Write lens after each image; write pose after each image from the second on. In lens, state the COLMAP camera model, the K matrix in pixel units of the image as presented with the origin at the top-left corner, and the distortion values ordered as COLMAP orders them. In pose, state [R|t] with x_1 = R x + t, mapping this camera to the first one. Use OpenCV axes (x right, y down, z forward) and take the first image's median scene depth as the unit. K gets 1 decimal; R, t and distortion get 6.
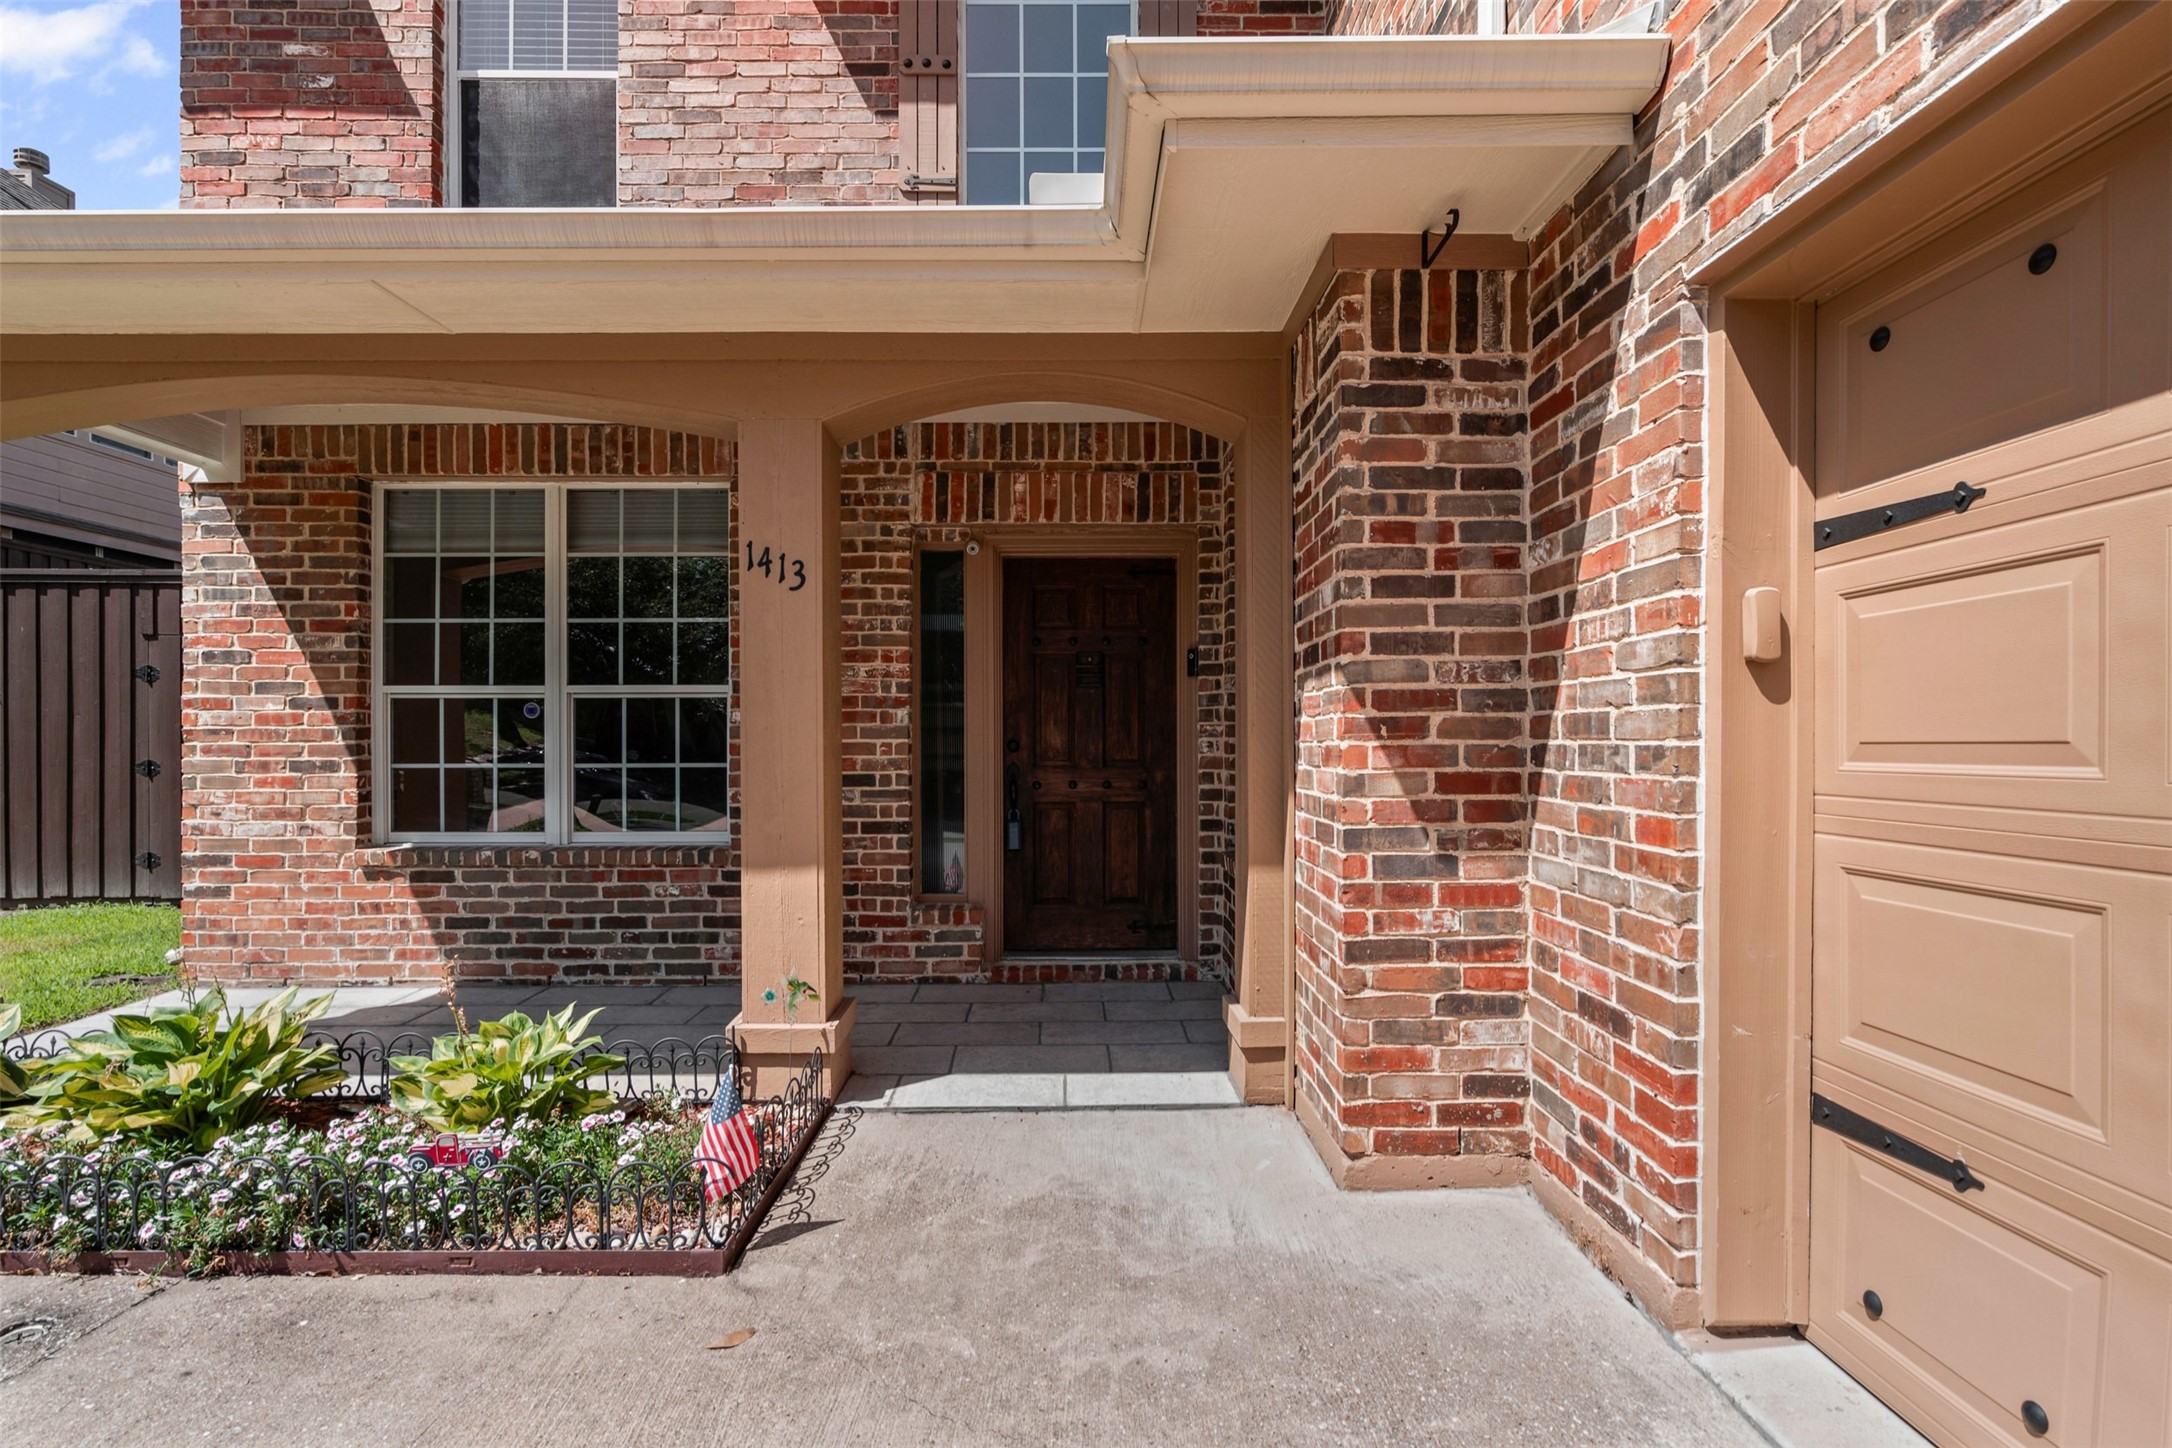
lens RADIAL K [[986.9, 0, 1084.7], [0, 986.9, 741.0], [0, 0, 1]] dist [-0.006923, 0.002634]
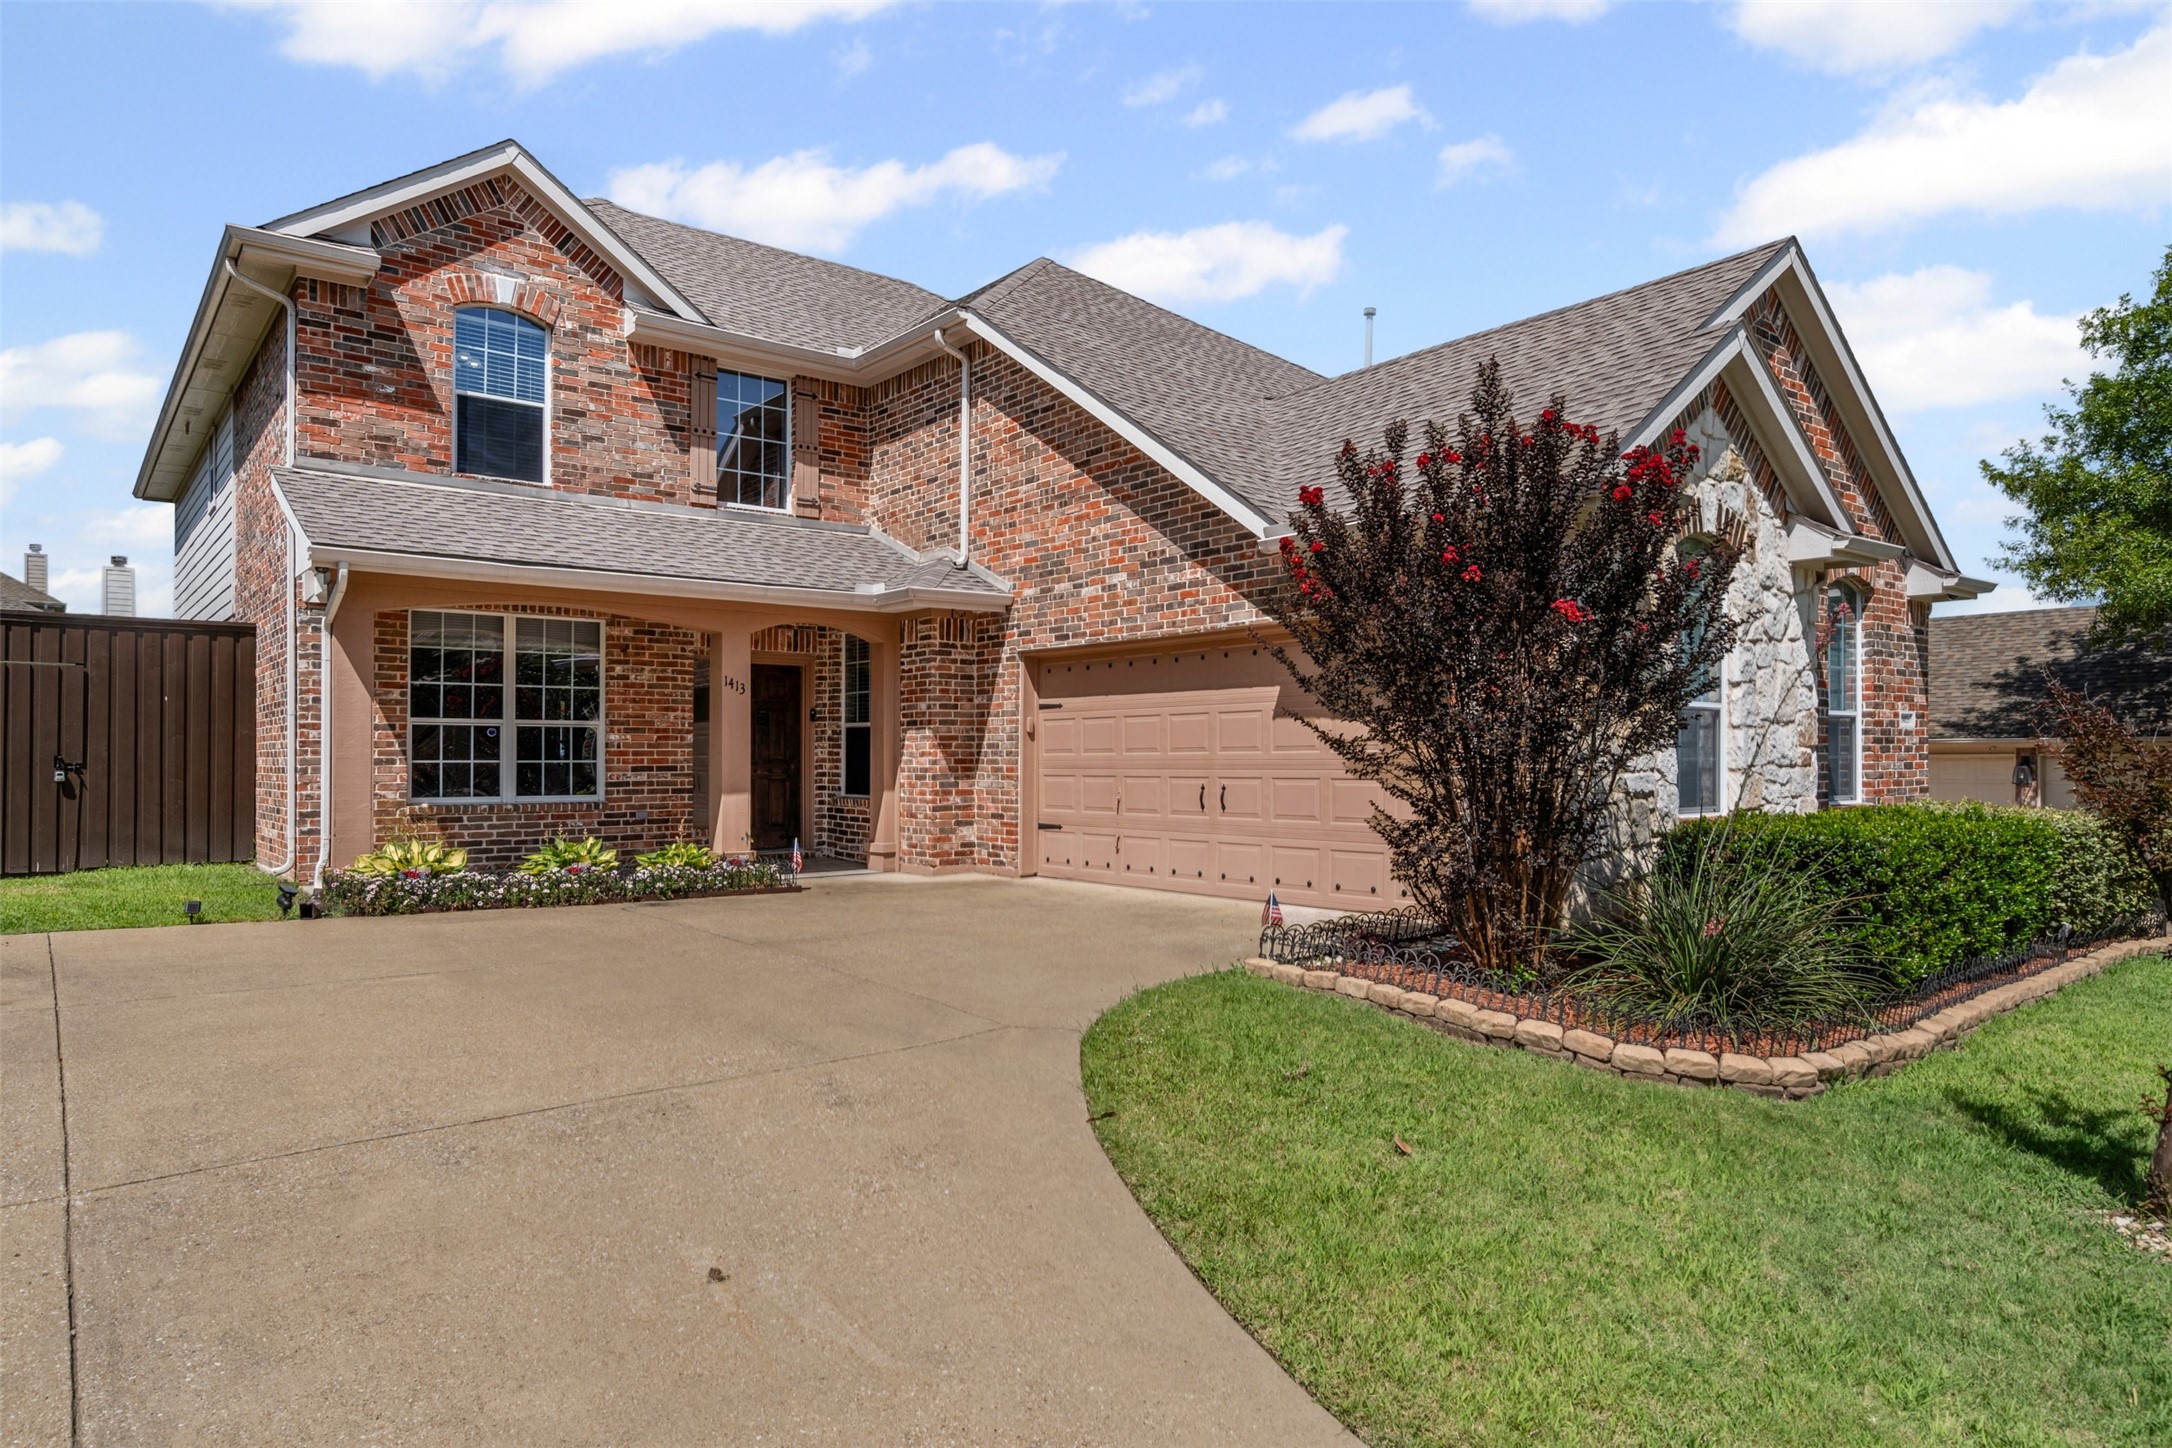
lens RADIAL K [[1301.1, 0, 1084.6], [0, 1301.1, 730.8], [0, 0, 1]] dist [0.009980, 0.001403]
pose [[0.780824, 0.015941, 0.624547, -2.208101], [-0.001516, 0.999720, -0.023622, 0.042010], [-0.624749, 0.017498, 0.780630, -2.965191]]
